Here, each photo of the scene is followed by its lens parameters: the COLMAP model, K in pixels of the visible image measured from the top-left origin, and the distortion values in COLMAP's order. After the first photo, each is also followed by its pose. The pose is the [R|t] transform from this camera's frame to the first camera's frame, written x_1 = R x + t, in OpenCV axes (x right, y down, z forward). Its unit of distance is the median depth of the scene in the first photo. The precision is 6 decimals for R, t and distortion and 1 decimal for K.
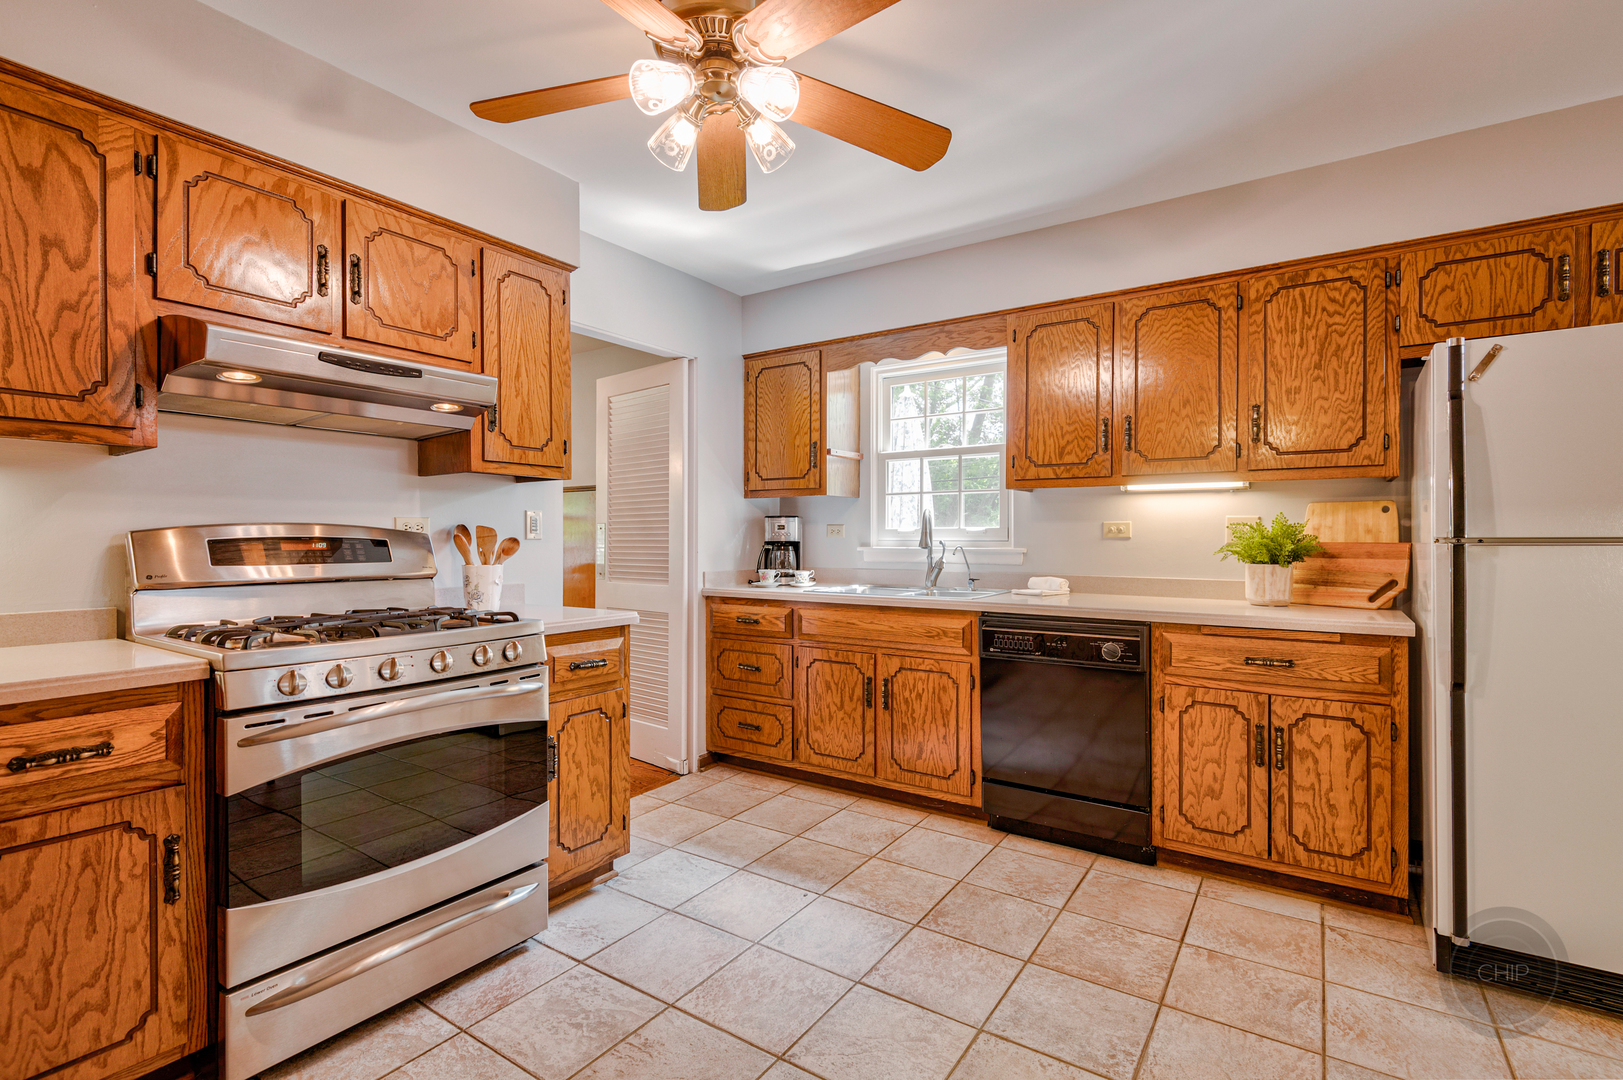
lens RADIAL K [[790.4, 0, 811.5], [0, 790.4, 540.0], [0, 0, 1]] dist [0.001710, -0.001287]
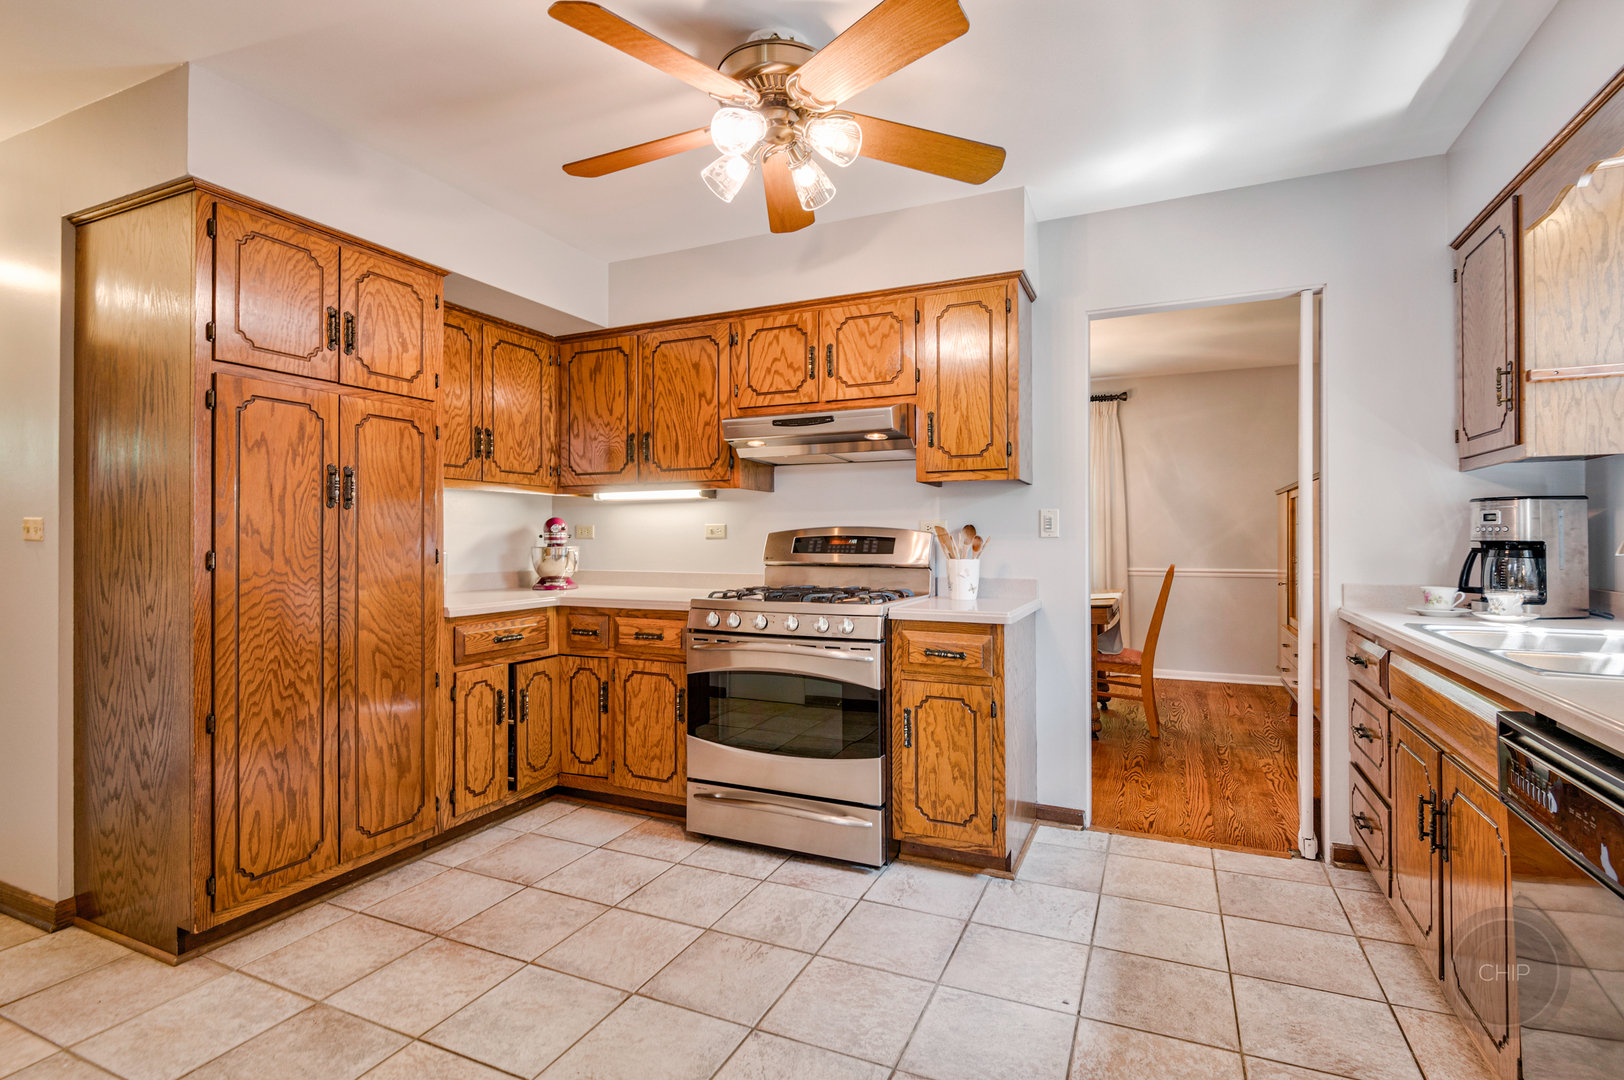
lens RADIAL K [[740.2, 0, 797.3], [0, 740.2, 530.6], [0, 0, 1]] dist [0.009785, -0.000297]
pose [[0.155109, -0.007218, -0.987871, 0.689960], [-0.000685, 0.999972, -0.007414, -0.003005], [0.987897, 0.001826, 0.155099, 0.650294]]
